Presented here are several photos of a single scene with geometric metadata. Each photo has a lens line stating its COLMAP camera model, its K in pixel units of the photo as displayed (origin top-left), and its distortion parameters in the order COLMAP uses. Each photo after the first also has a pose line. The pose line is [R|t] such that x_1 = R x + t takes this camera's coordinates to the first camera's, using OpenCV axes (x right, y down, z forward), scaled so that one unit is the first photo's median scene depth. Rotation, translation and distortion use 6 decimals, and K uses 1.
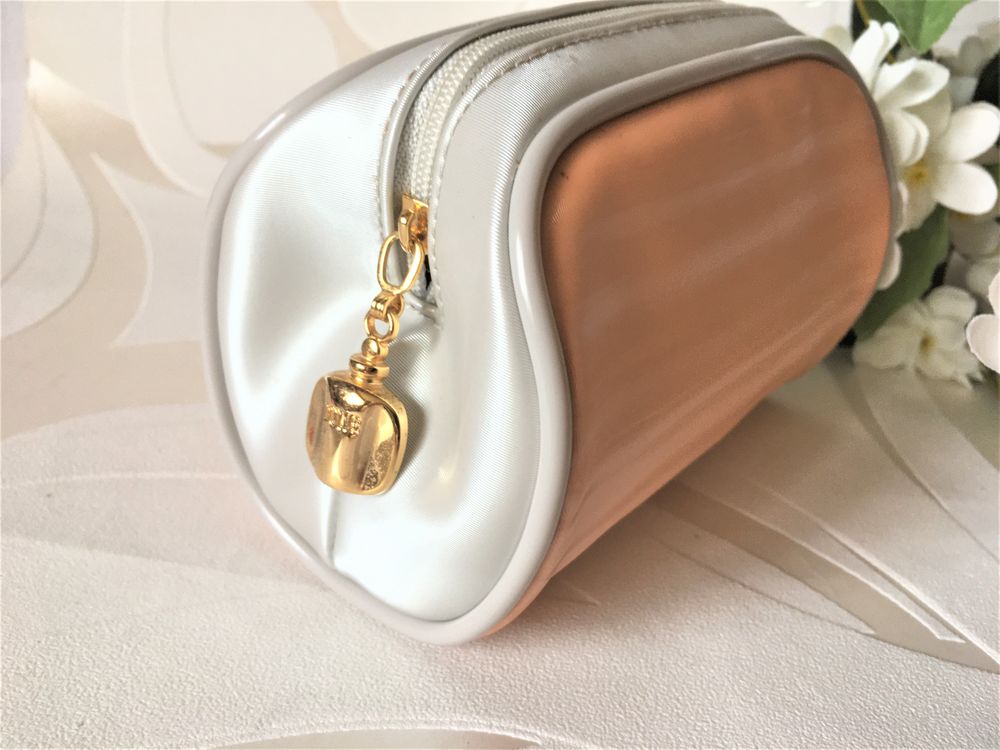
lens RADIAL K [[861.3, 0, 500.0], [0, 861.3, 375.0], [0, 0, 1]] dist [0.080202, -0.139228]
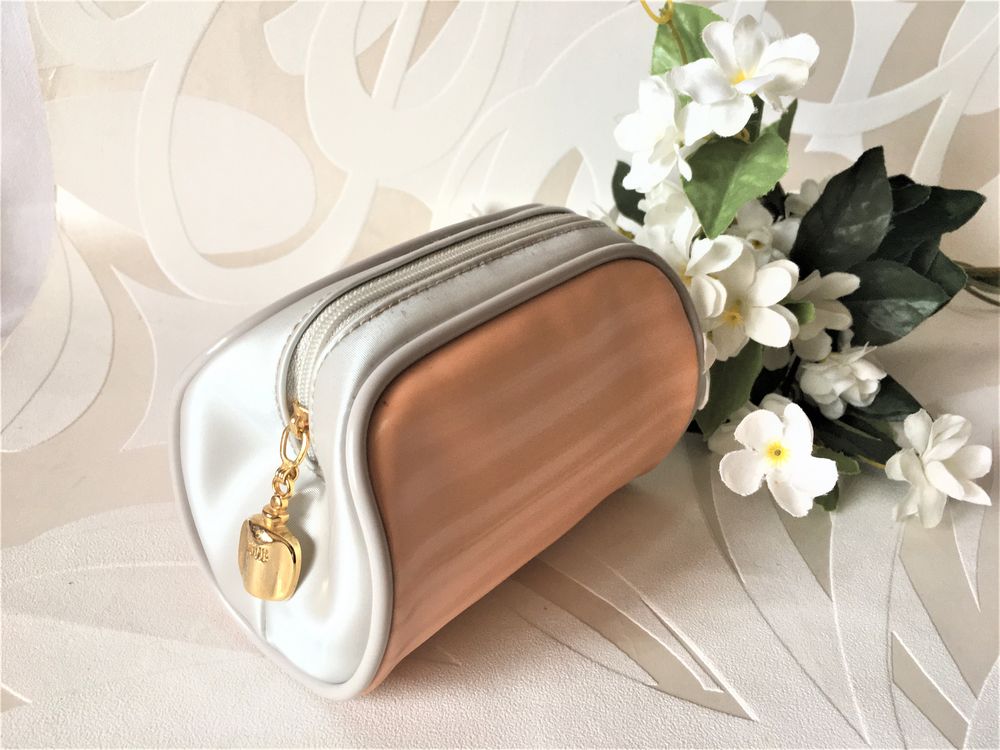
lens RADIAL K [[830.4, 0, 484.5], [0, 830.4, 385.7], [0, 0, 1]] dist [0.089680, -0.129501]
pose [[0.998992, -0.020118, -0.040138, 0.244690], [0.020102, 0.999798, -0.000806, -0.203106], [0.040146, -0.000002, 0.999194, -0.379316]]
